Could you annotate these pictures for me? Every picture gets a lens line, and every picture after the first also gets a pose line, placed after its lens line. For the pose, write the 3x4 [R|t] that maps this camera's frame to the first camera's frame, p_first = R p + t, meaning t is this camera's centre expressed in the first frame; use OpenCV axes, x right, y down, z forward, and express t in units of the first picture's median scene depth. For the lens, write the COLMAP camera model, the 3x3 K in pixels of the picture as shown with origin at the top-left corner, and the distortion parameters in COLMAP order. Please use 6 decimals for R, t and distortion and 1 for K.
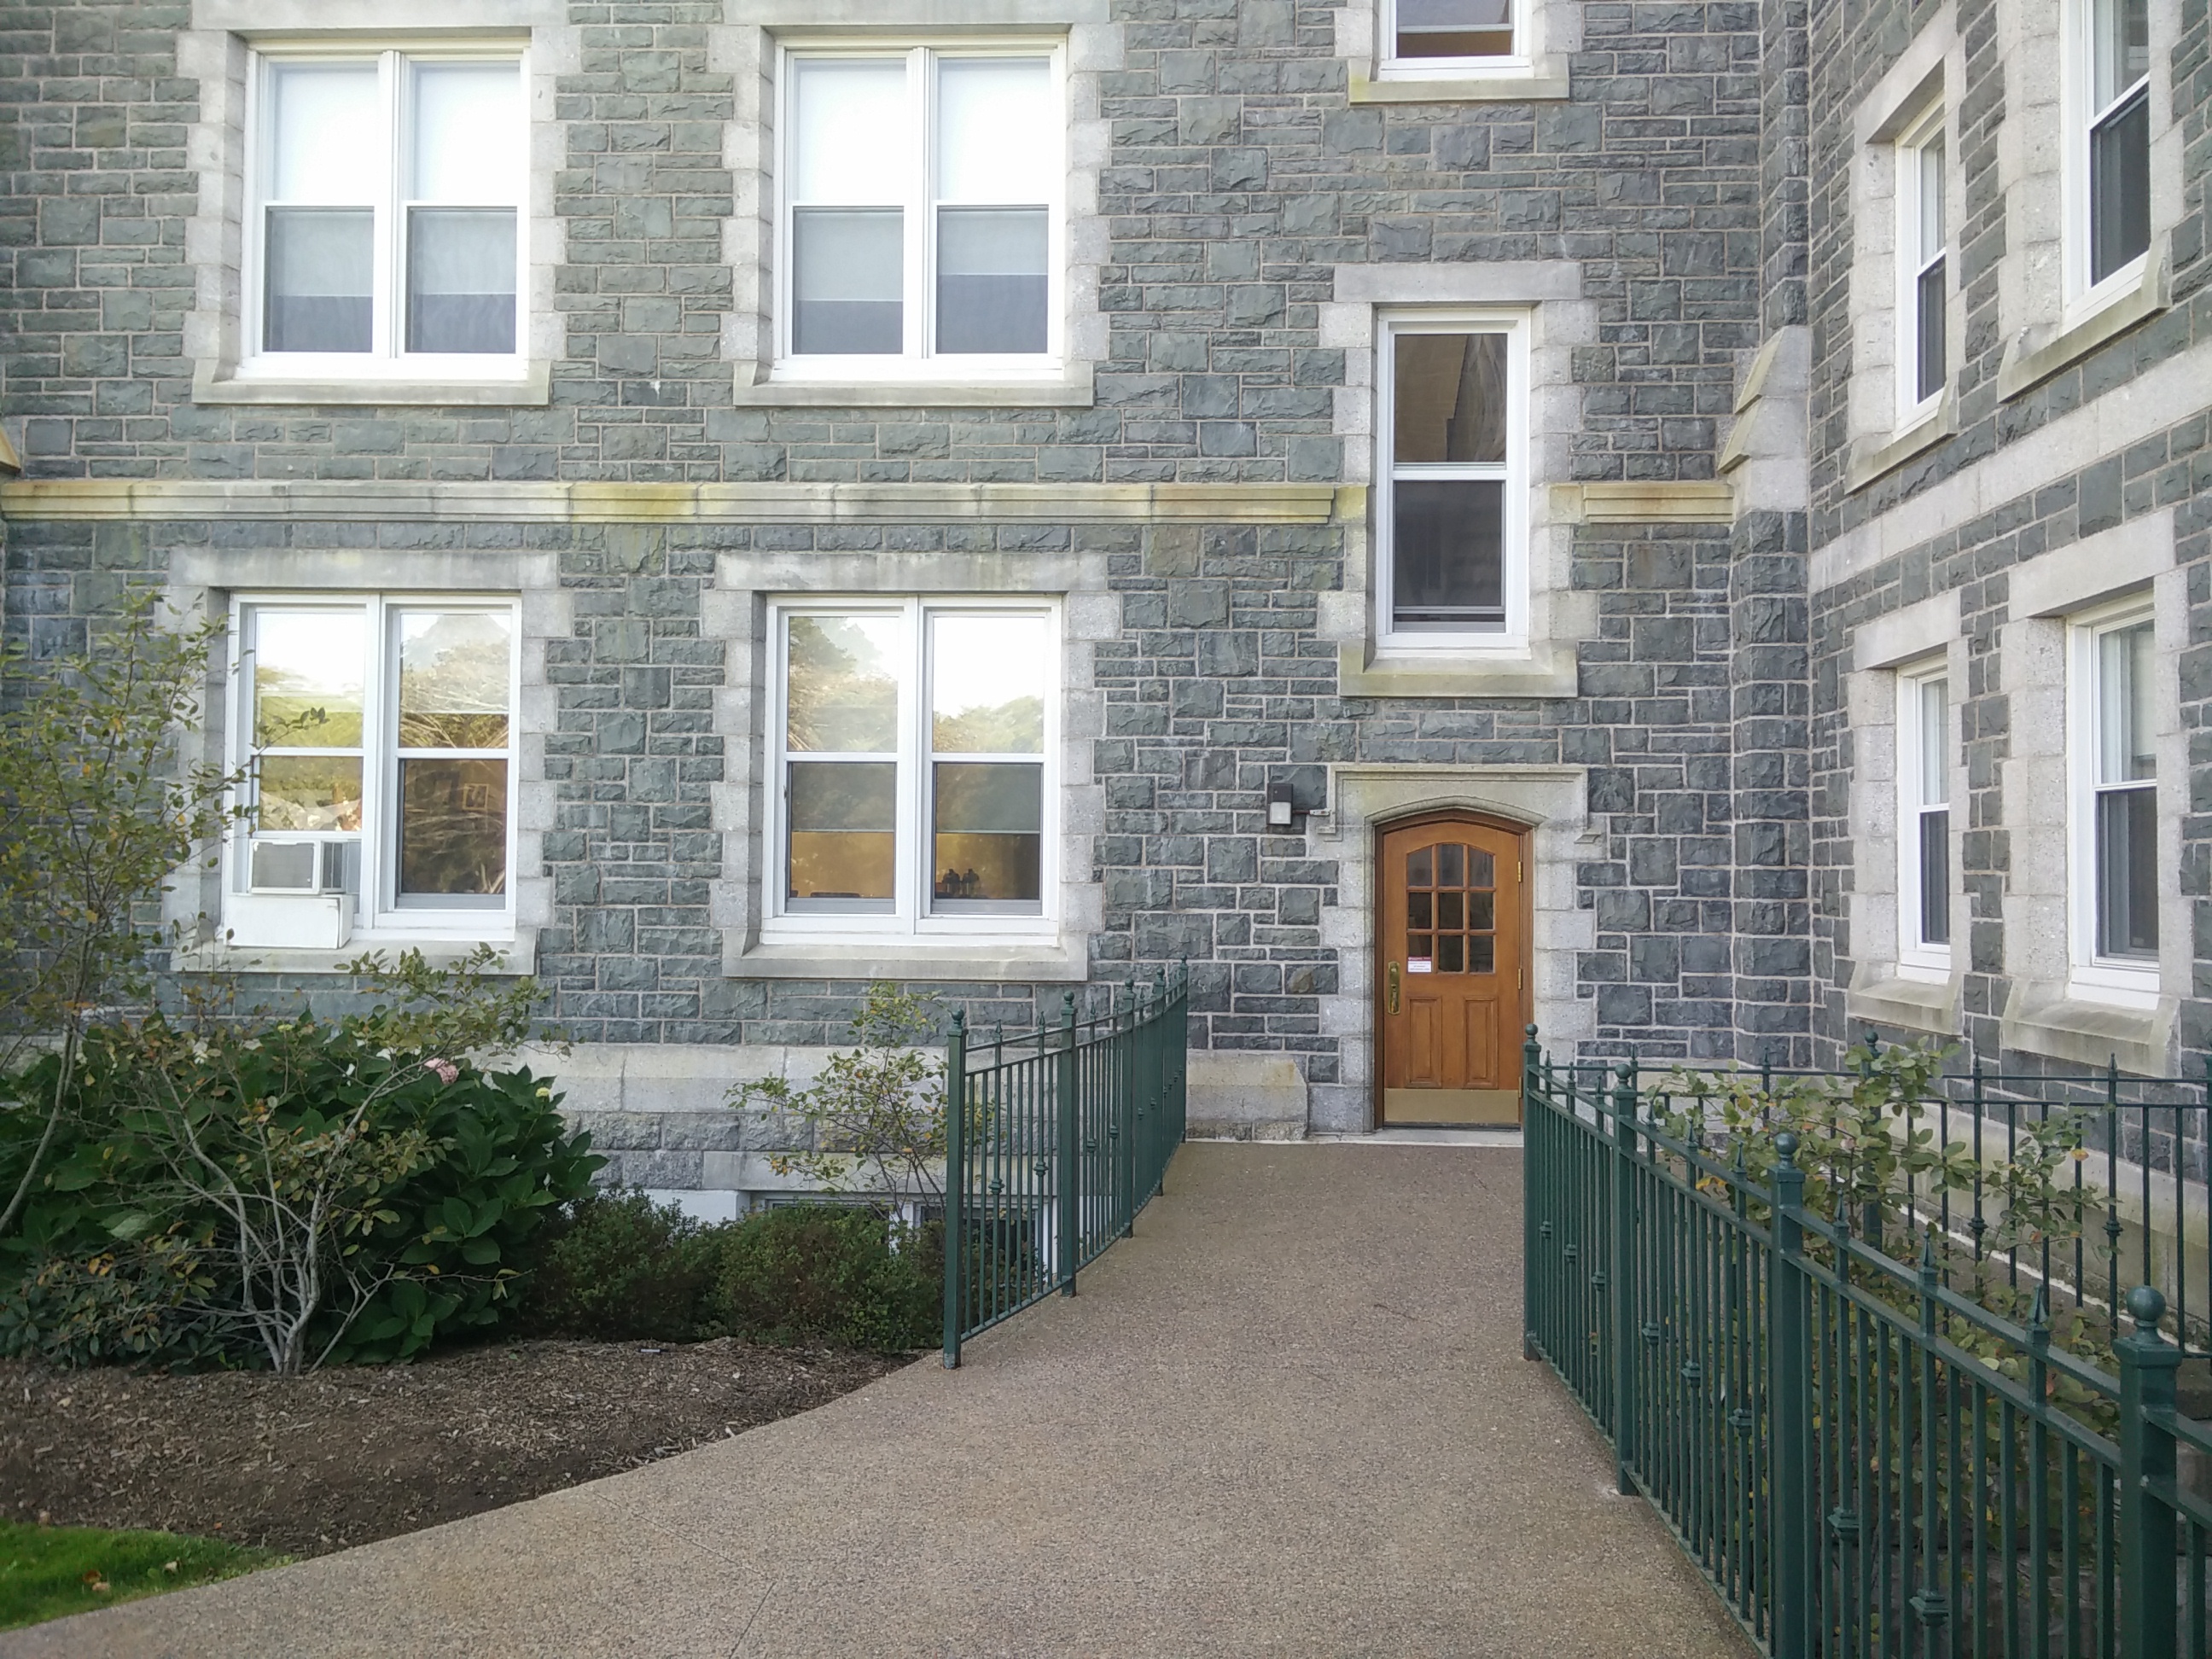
lens RADIAL K [[1779.1, 0, 1123.7], [0, 1779.1, 815.3], [0, 0, 1]] dist [0.071877, -0.064354]
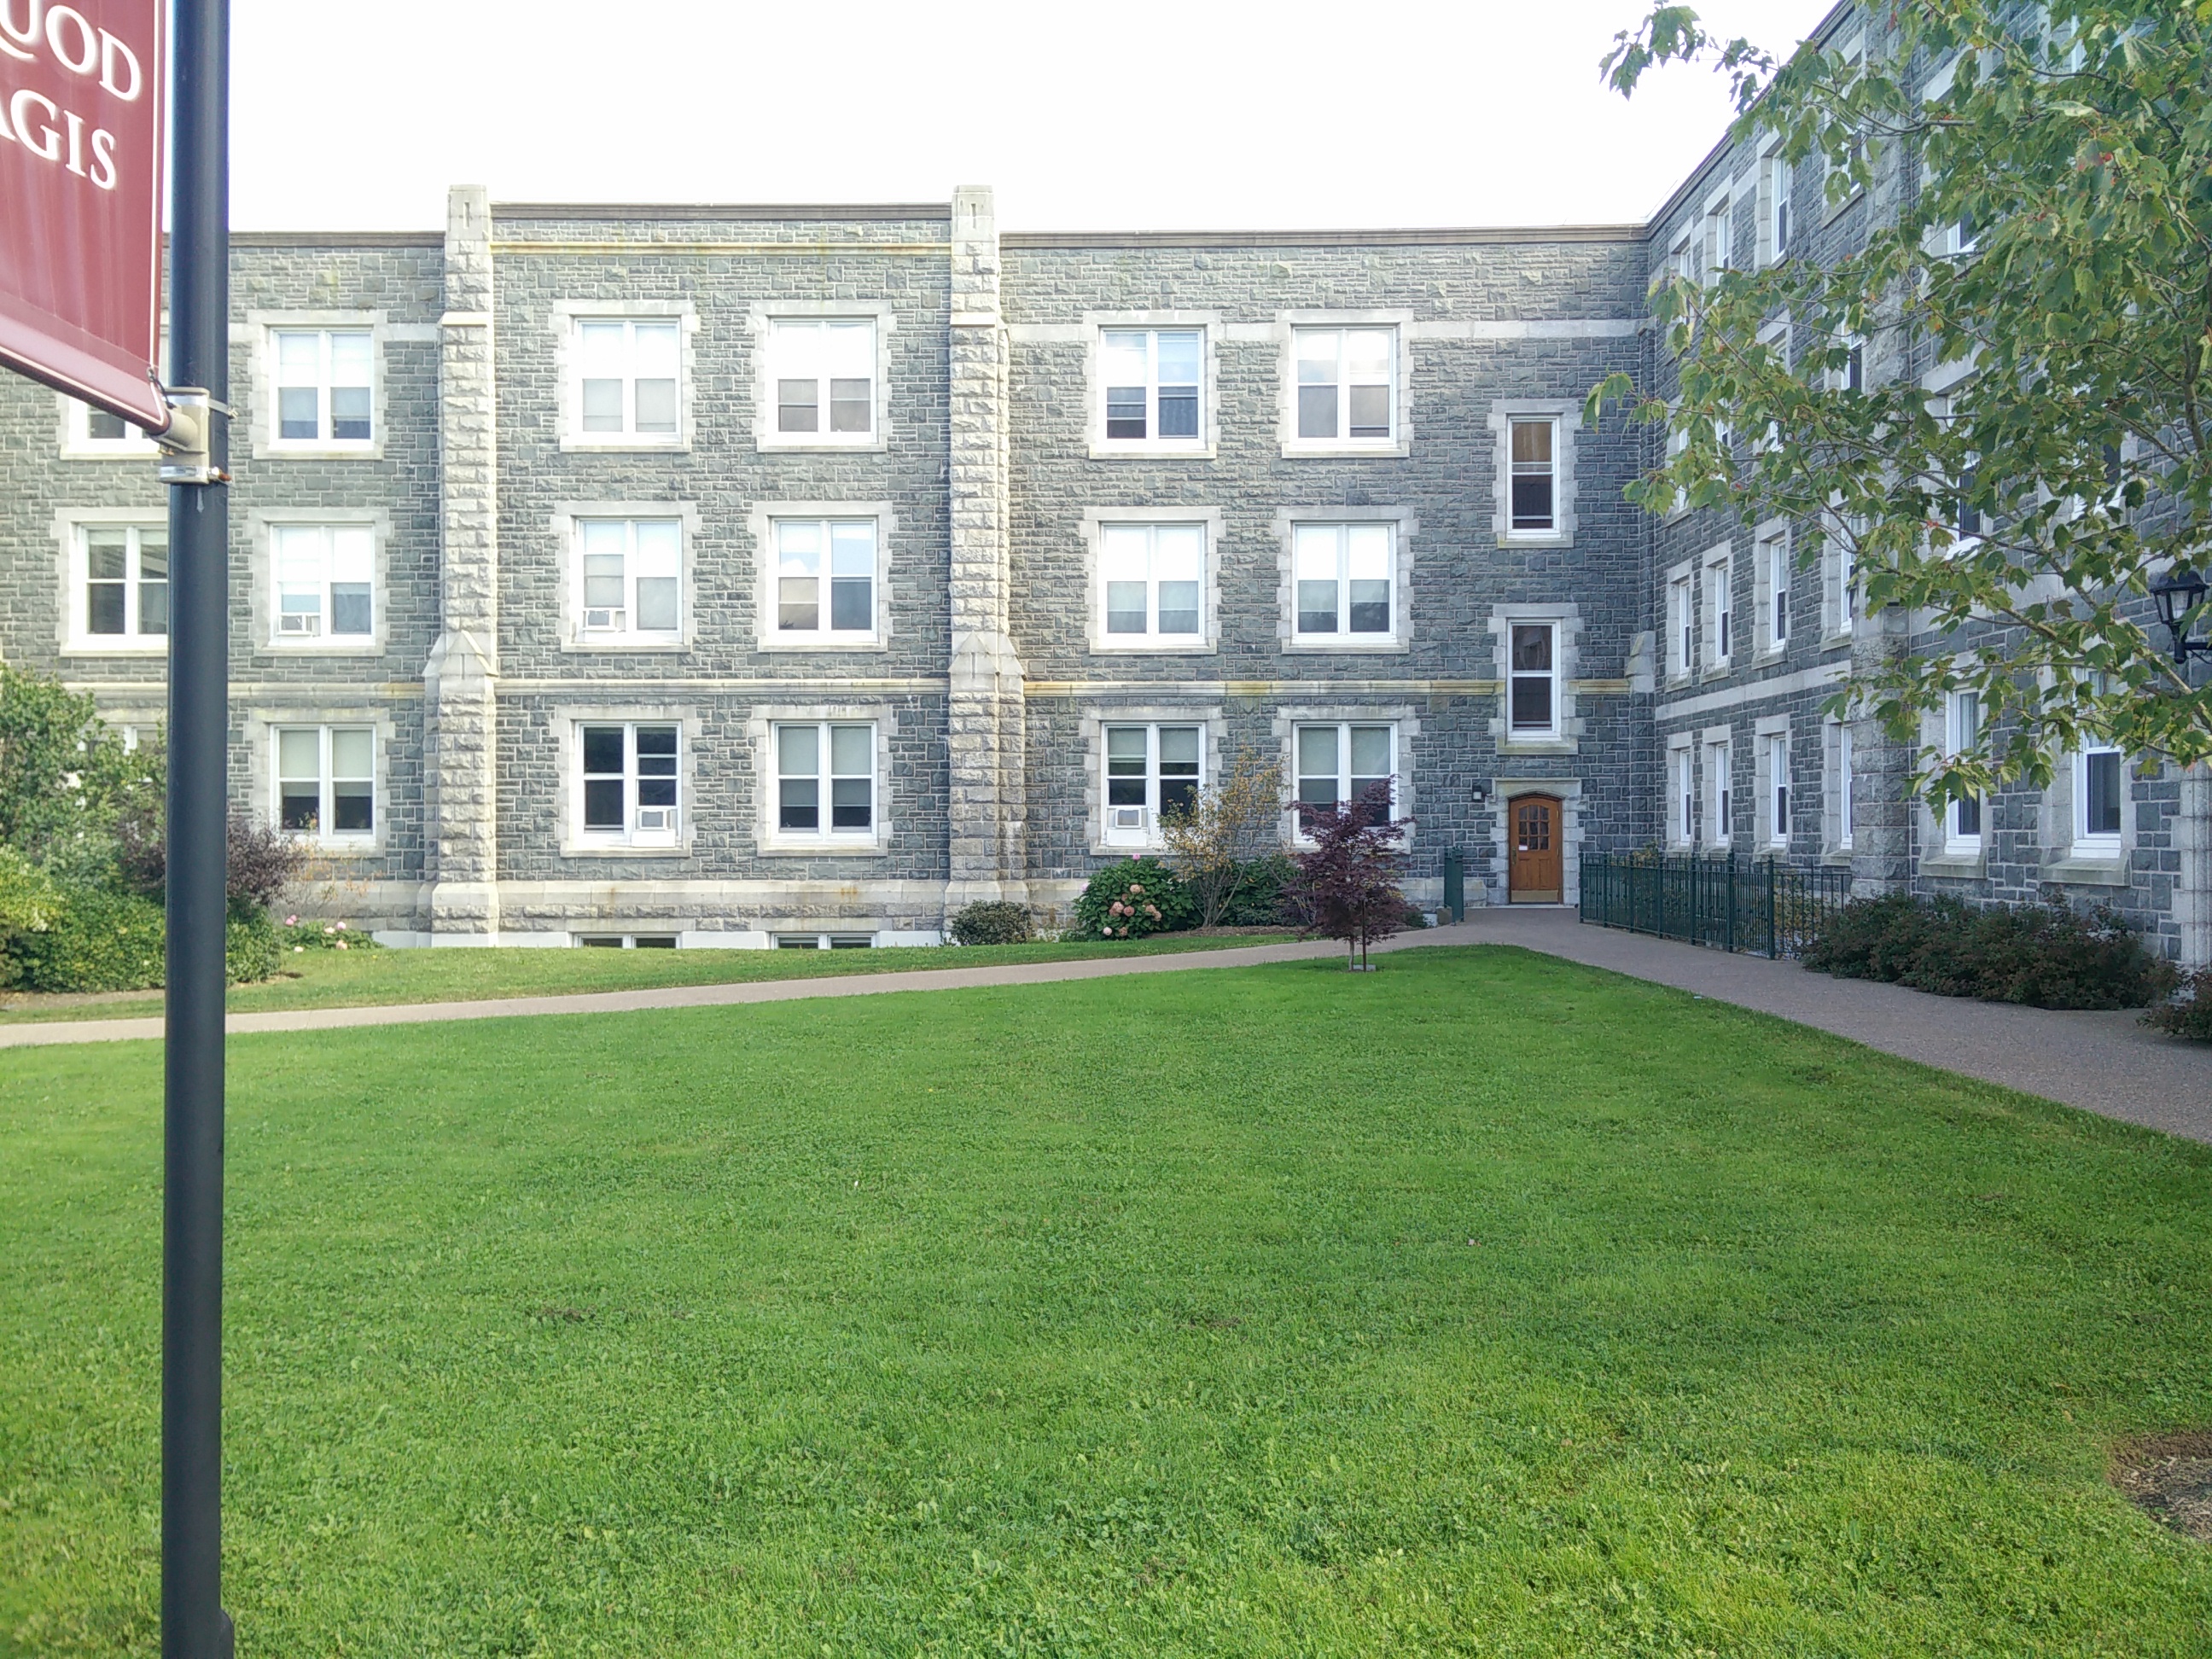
lens RADIAL K [[1779.1, 0, 1135.5], [0, 1779.1, 817.3], [0, 0, 1]] dist [0.071877, -0.064354]
pose [[0.998922, -0.012461, 0.044727, -0.592847], [0.011196, 0.999533, 0.028438, -0.054070], [-0.045061, -0.027907, 0.998594, -1.860656]]
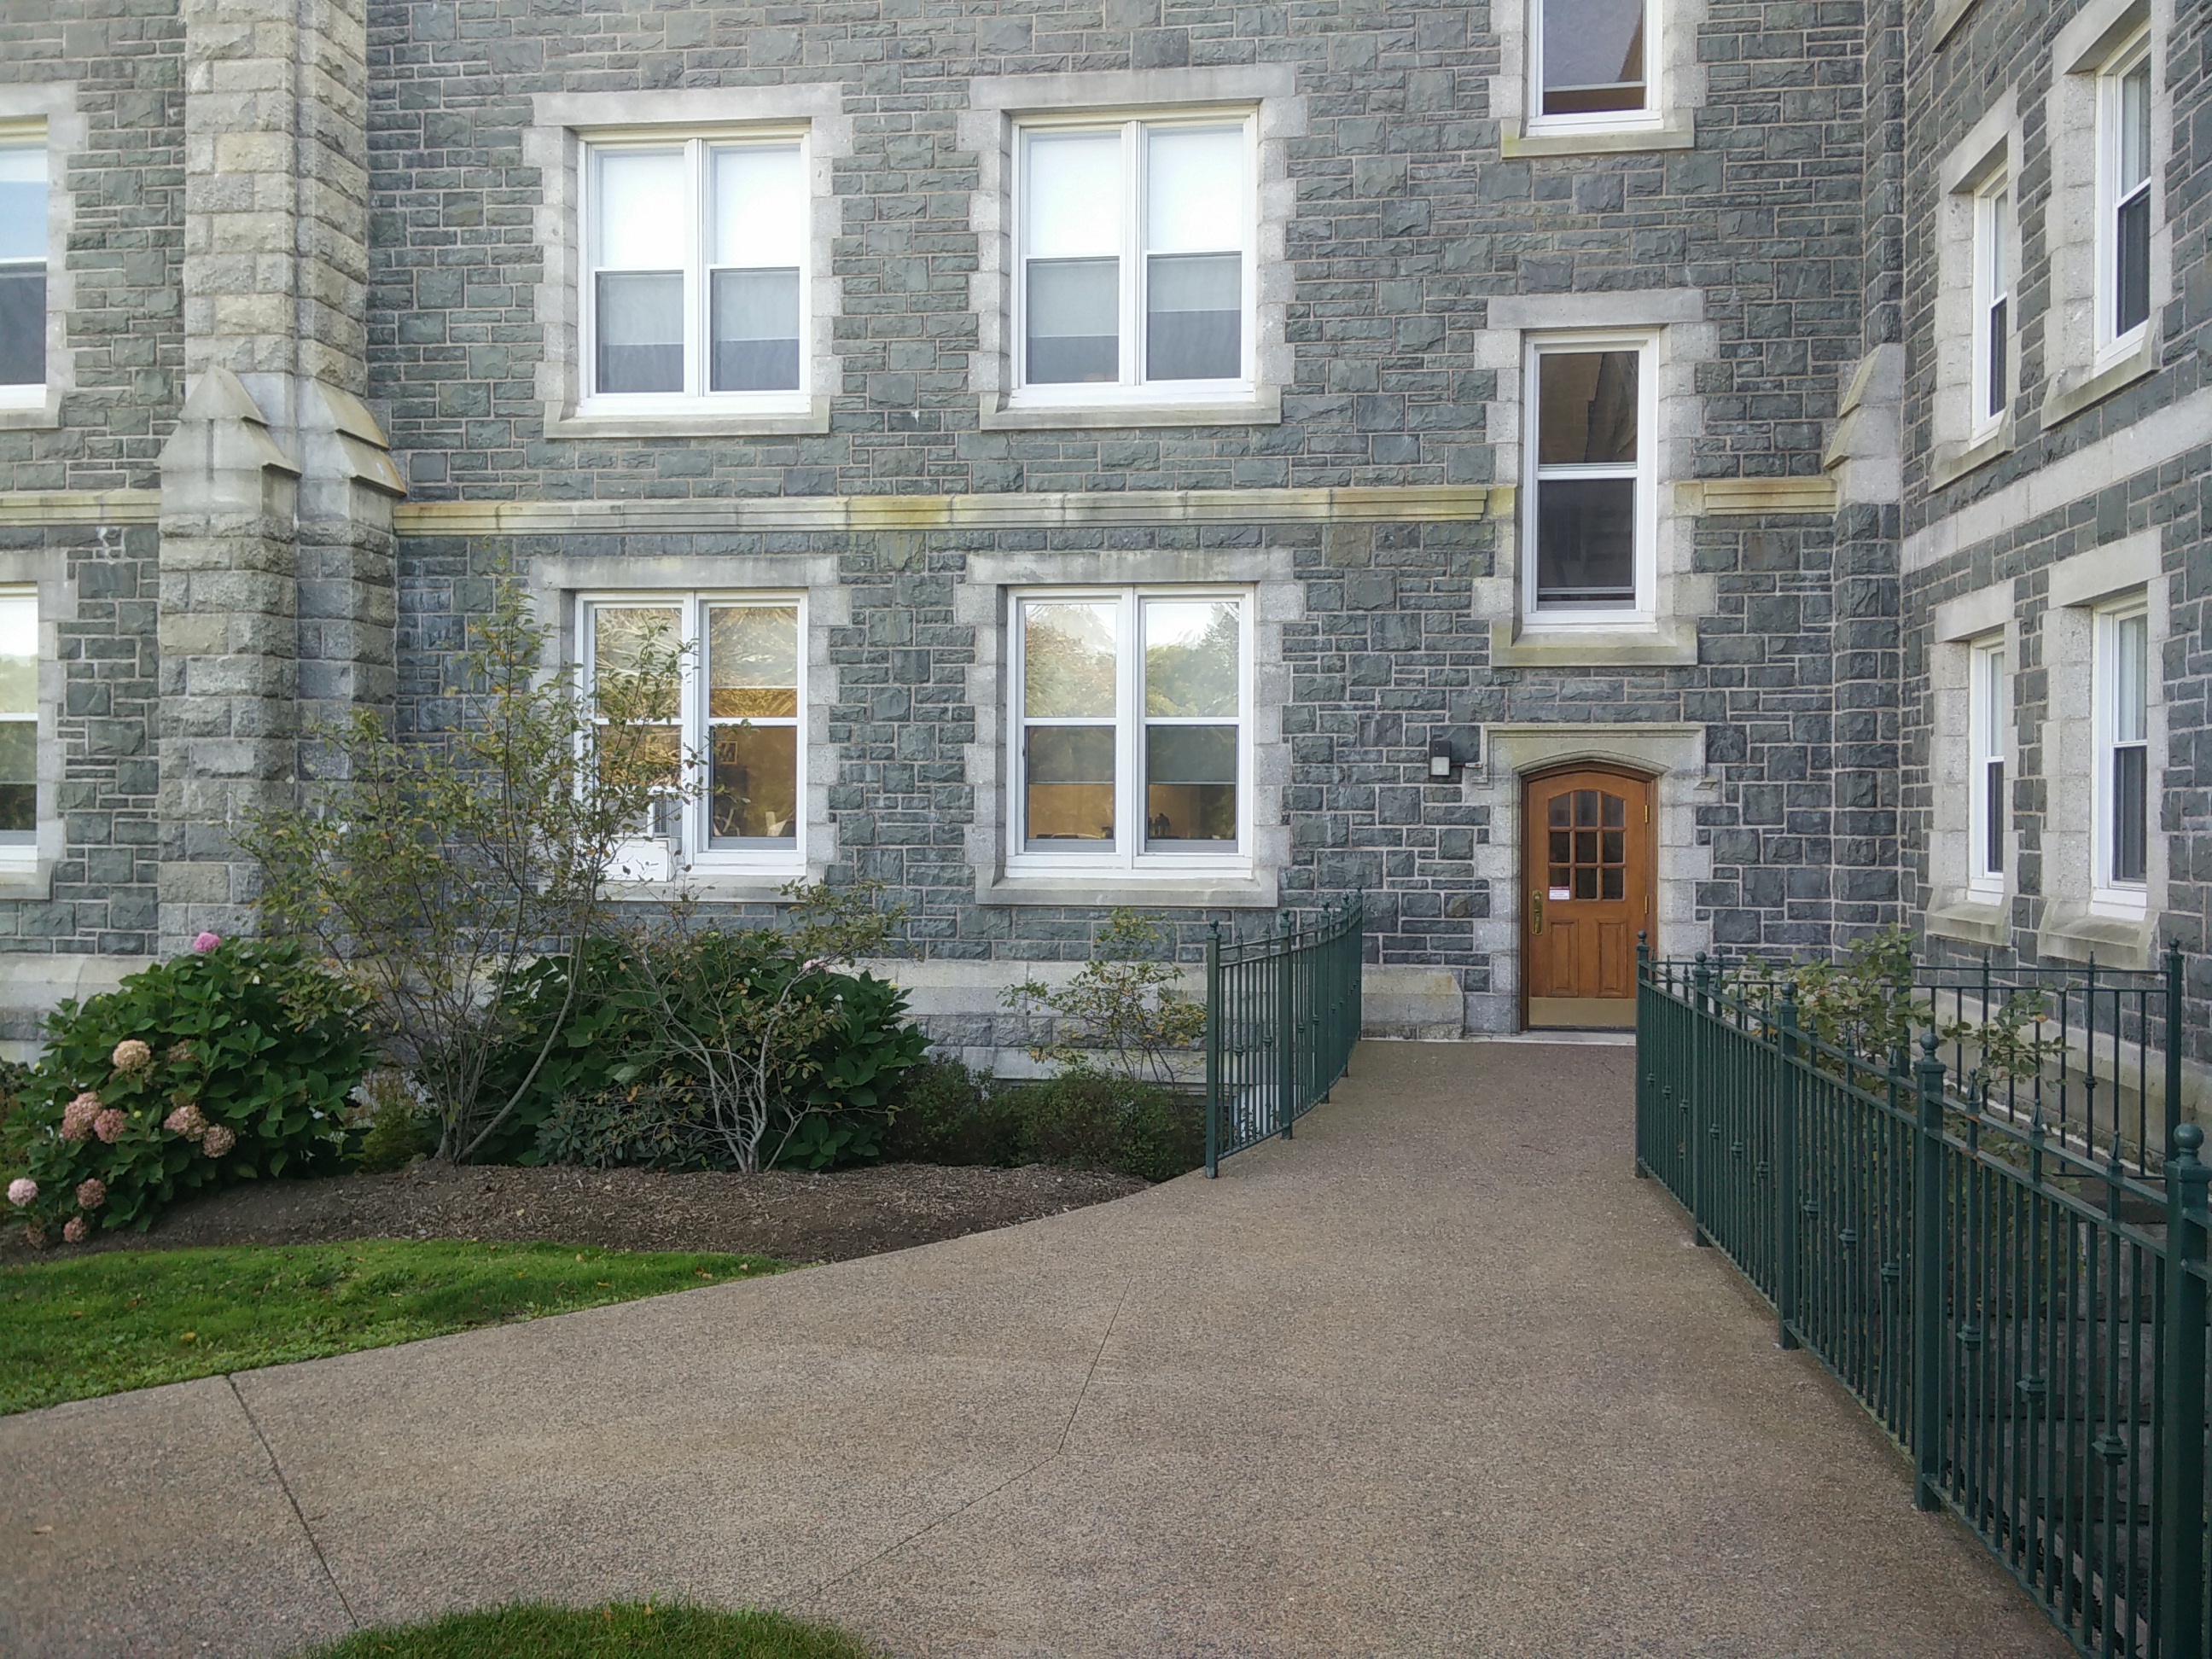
lens RADIAL K [[1779.1, 0, 1125.9], [0, 1779.1, 822.3], [0, 0, 1]] dist [0.071877, -0.064354]
pose [[0.997079, -0.005070, -0.076202, -0.030622], [0.007909, 0.999284, 0.036992, -0.009420], [0.075960, -0.037487, 0.996406, -0.201253]]
